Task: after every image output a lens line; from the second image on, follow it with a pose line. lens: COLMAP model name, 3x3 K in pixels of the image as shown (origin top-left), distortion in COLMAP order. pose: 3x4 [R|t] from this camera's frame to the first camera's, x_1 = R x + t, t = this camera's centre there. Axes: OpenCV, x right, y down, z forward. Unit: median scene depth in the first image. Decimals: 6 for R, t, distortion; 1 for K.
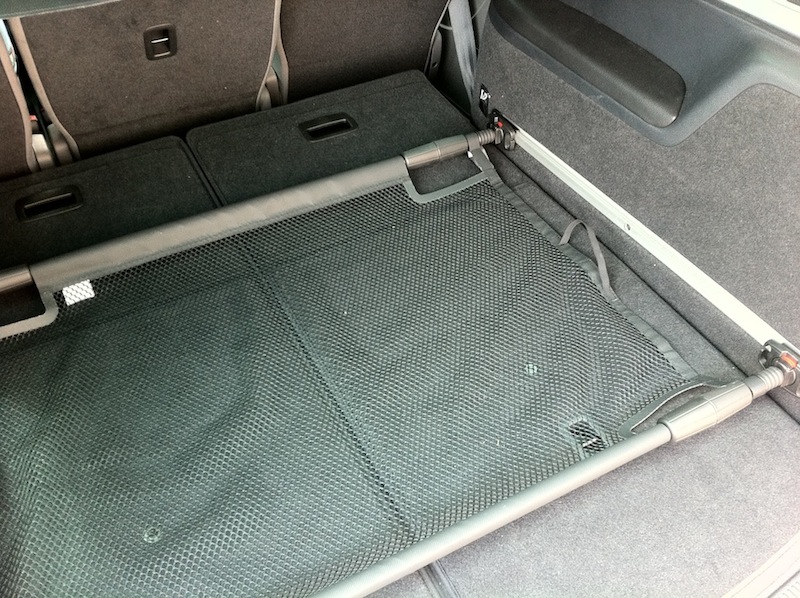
lens RADIAL K [[738.5, 0, 403.3], [0, 738.5, 328.1], [0, 0, 1]] dist [0.092974, -0.278559]
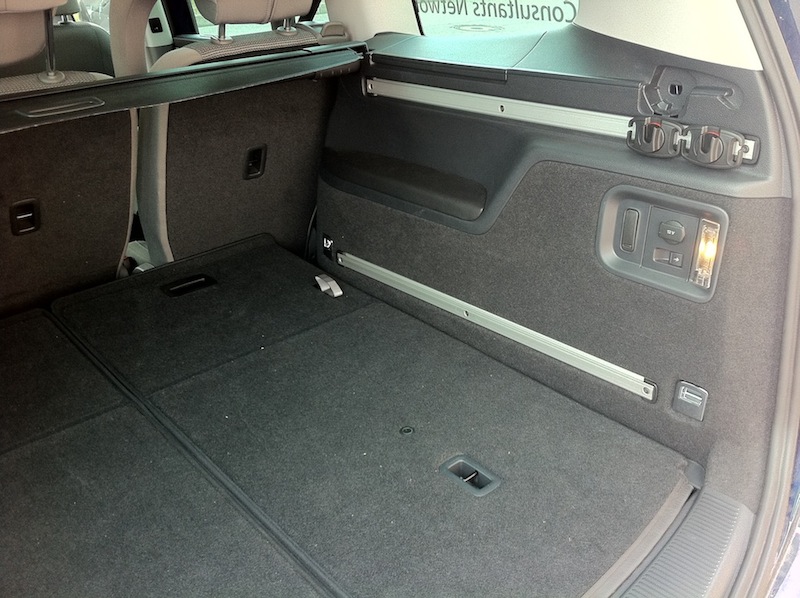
lens RADIAL K [[738.5, 0, 403.3], [0, 738.5, 328.1], [0, 0, 1]] dist [0.092974, -0.278559]
pose [[0.971066, -0.122625, 0.204924, -0.036515], [0.178622, 0.942508, -0.282442, 0.206624], [-0.158508, 0.310874, 0.937141, -0.068162]]
